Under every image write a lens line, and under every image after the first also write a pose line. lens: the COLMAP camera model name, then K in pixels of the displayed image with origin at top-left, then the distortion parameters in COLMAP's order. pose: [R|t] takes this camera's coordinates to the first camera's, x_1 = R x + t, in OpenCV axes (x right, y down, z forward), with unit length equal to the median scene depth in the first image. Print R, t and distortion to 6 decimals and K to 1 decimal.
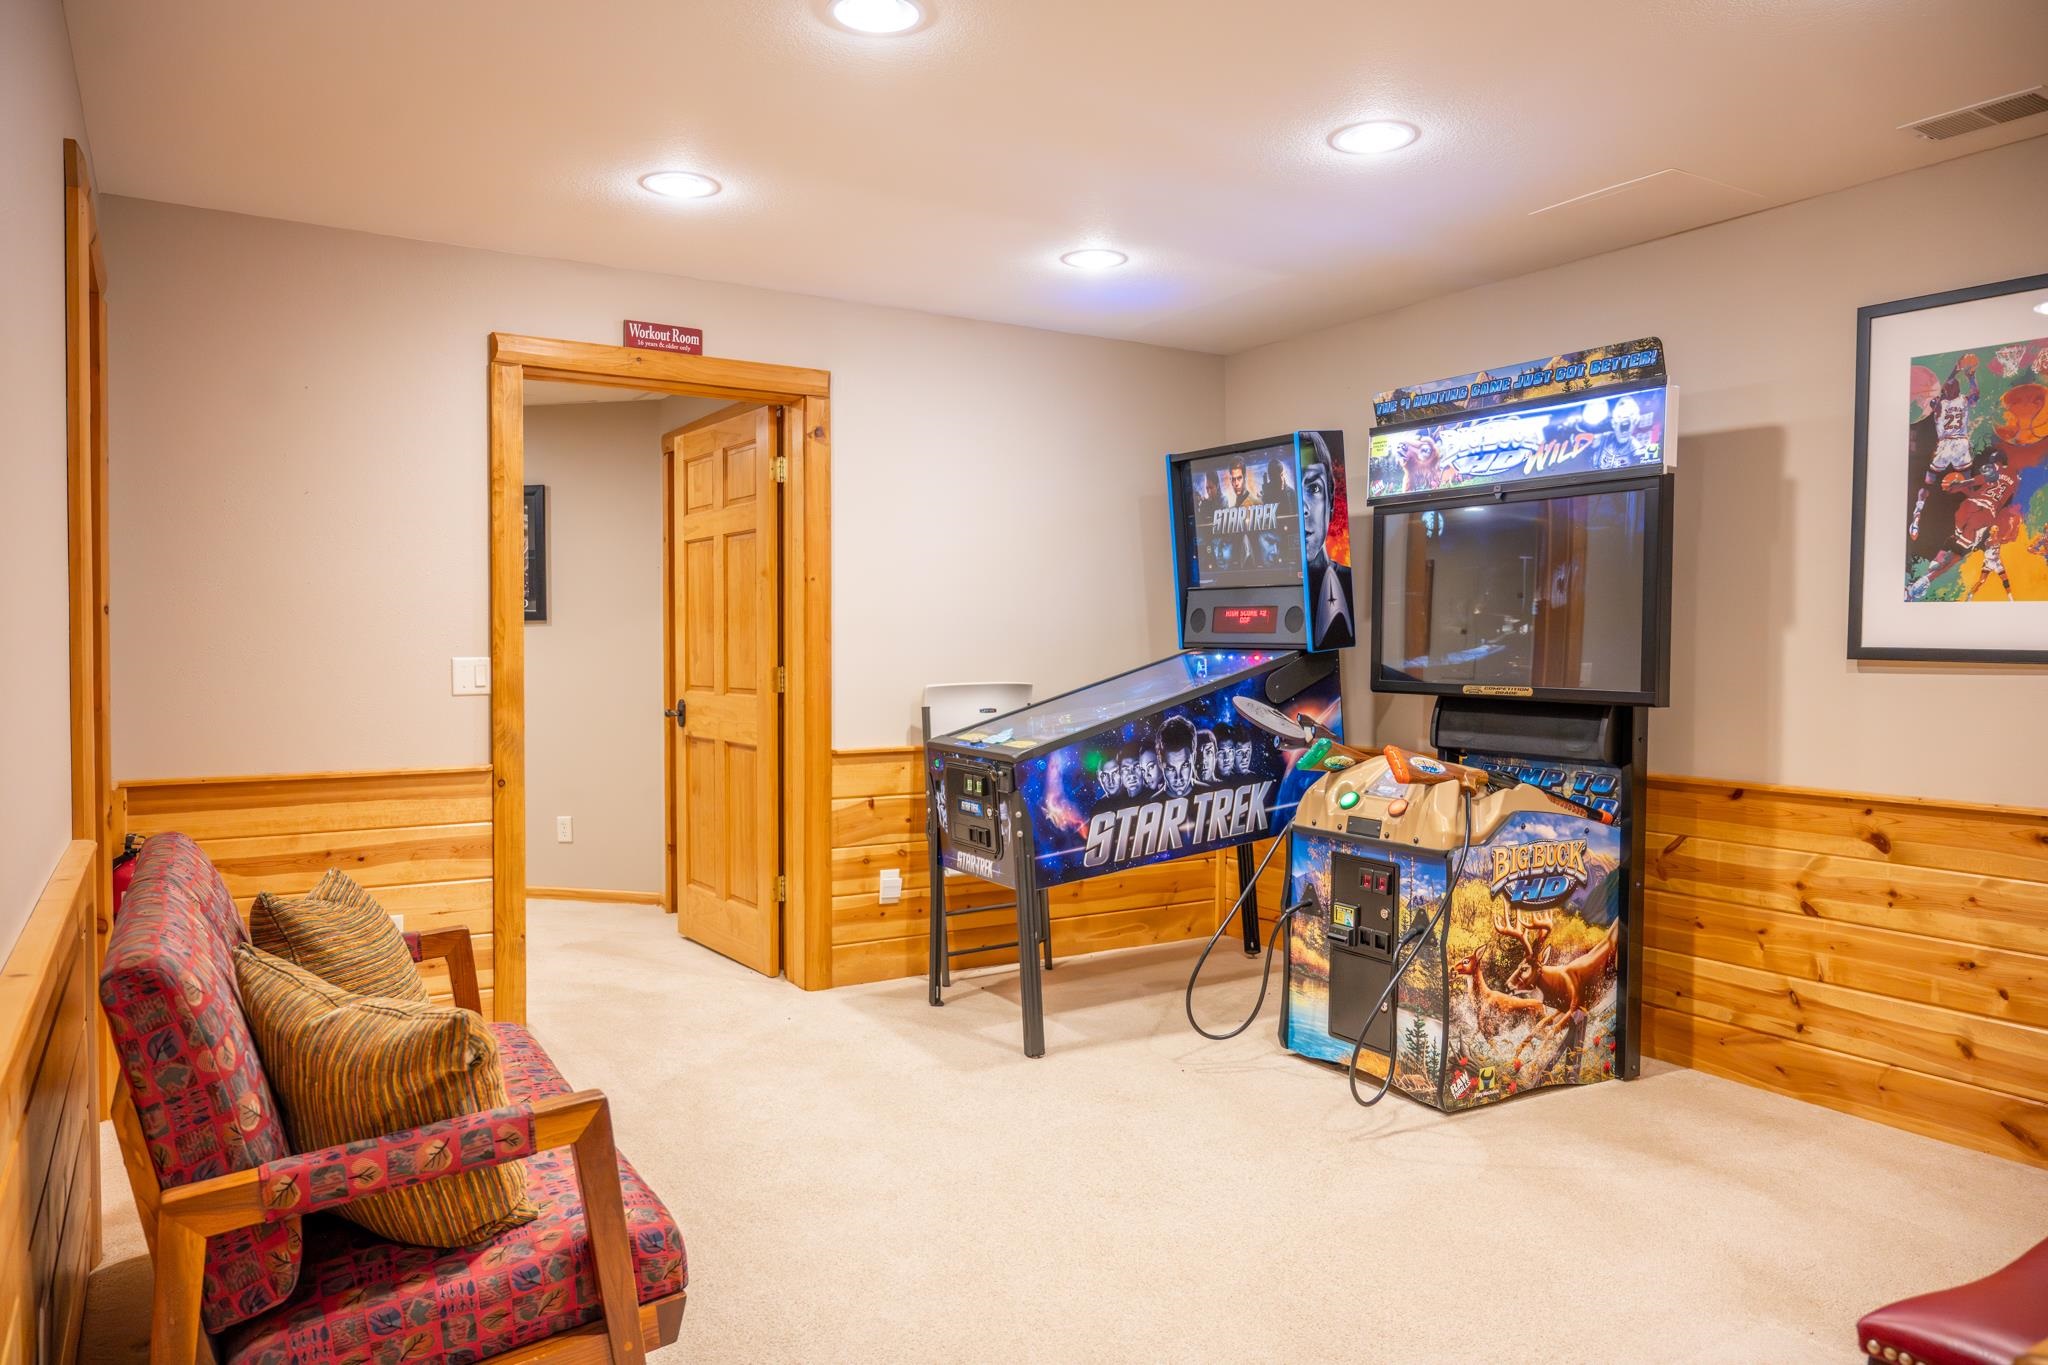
lens RADIAL K [[1364.0, 0, 1025.0], [0, 1364.0, 681.1], [0, 0, 1]] dist [-0.031824, -0.002641]
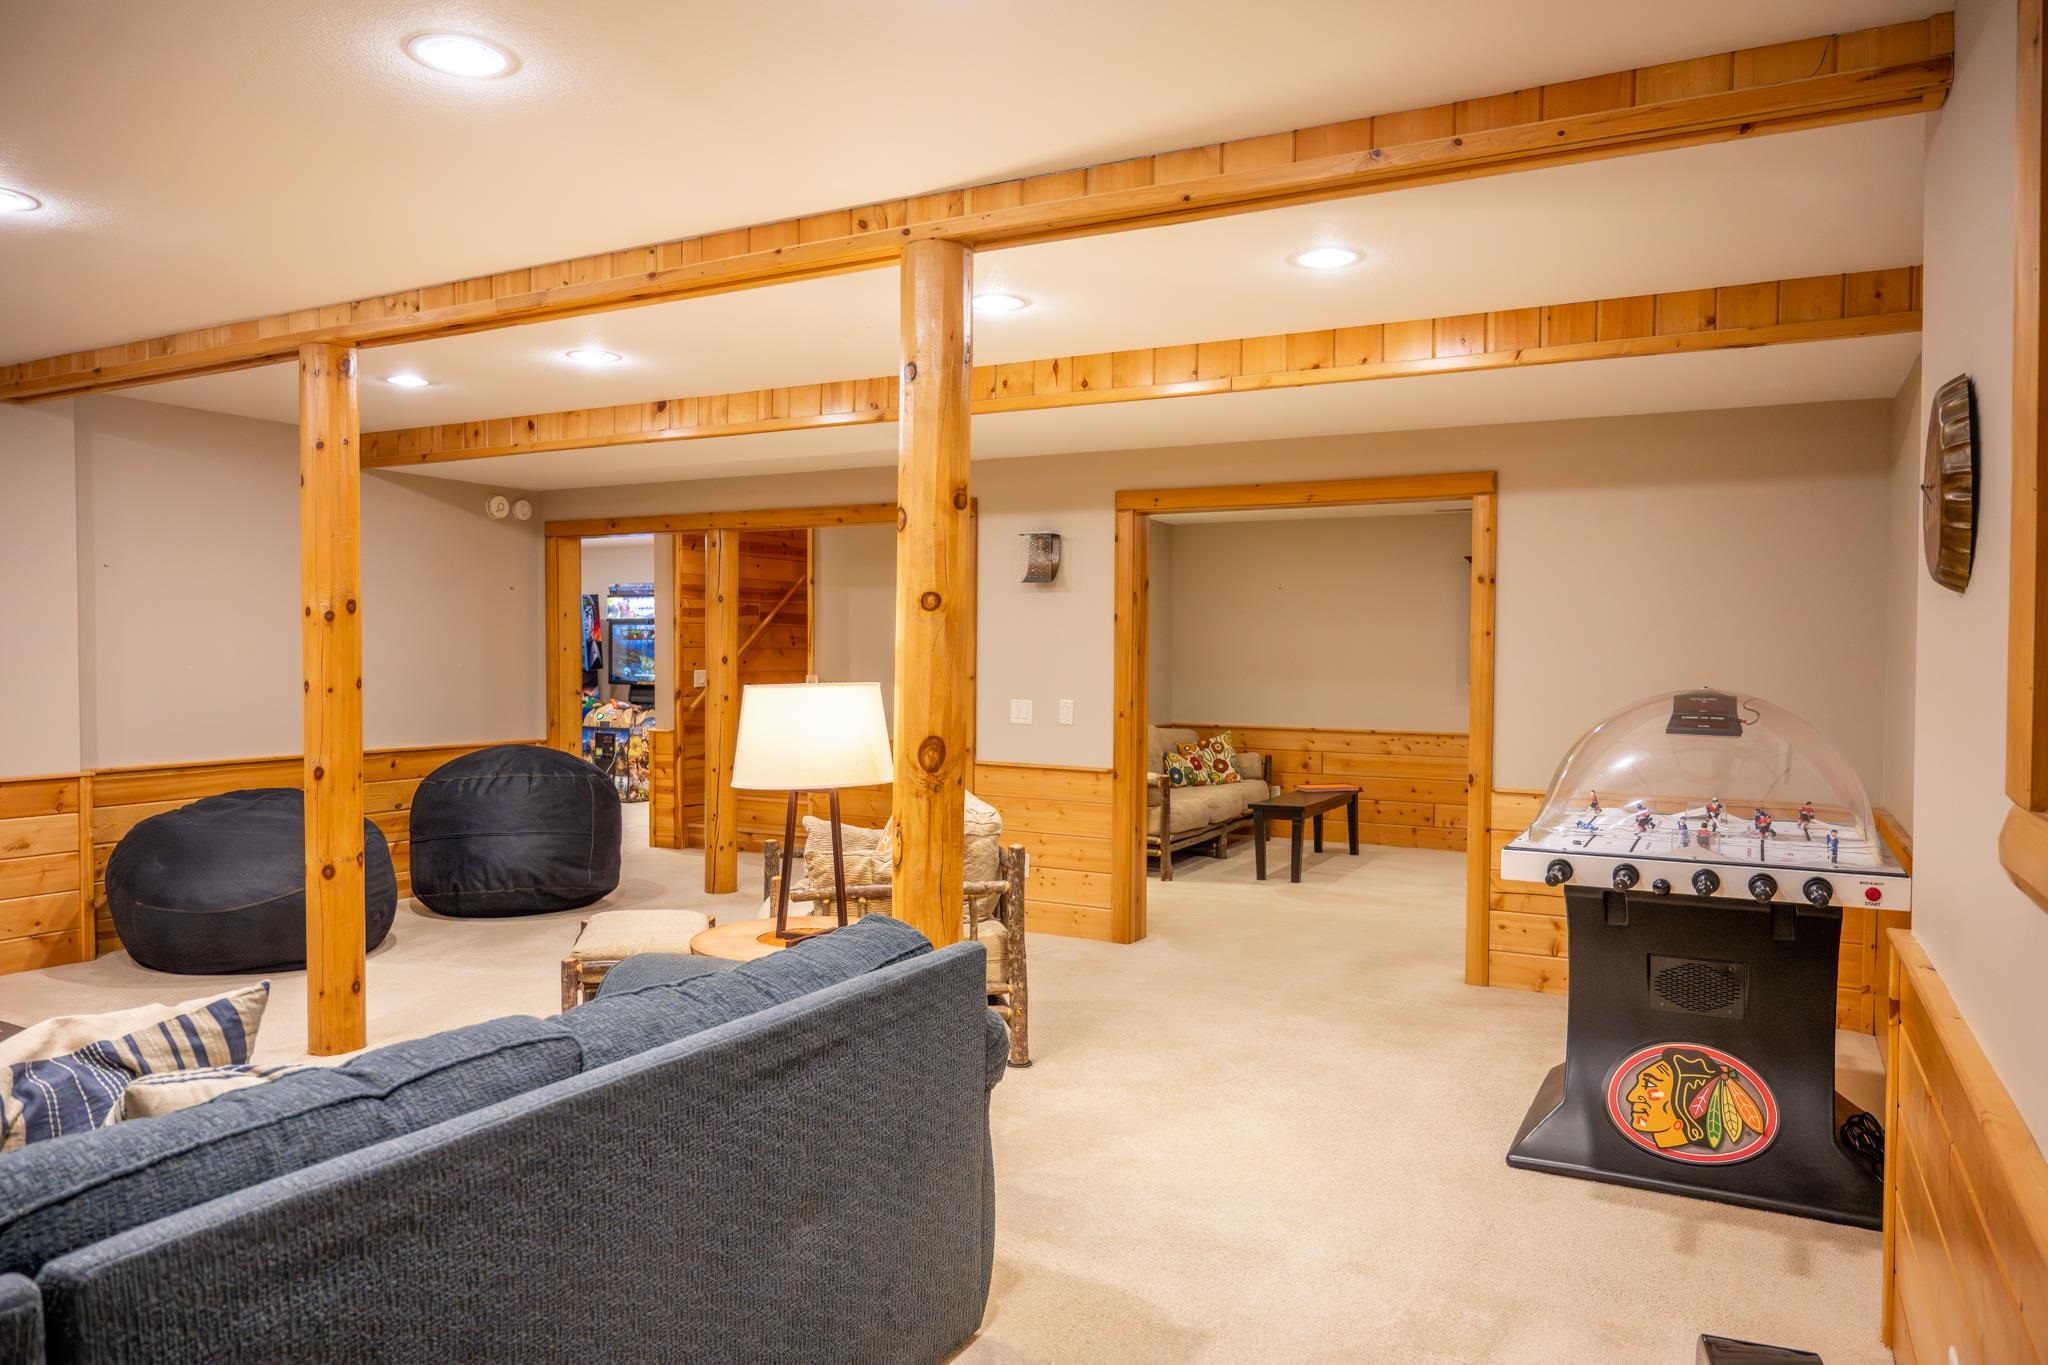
lens RADIAL K [[1364.0, 0, 1025.5], [0, 1364.0, 681.3], [0, 0, 1]] dist [-0.031824, -0.002641]
pose [[0.867667, -0.007705, 0.497086, -0.463364], [0.009874, 0.999950, -0.001735, 0.017761], [-0.497048, 0.006414, 0.867699, -2.178844]]
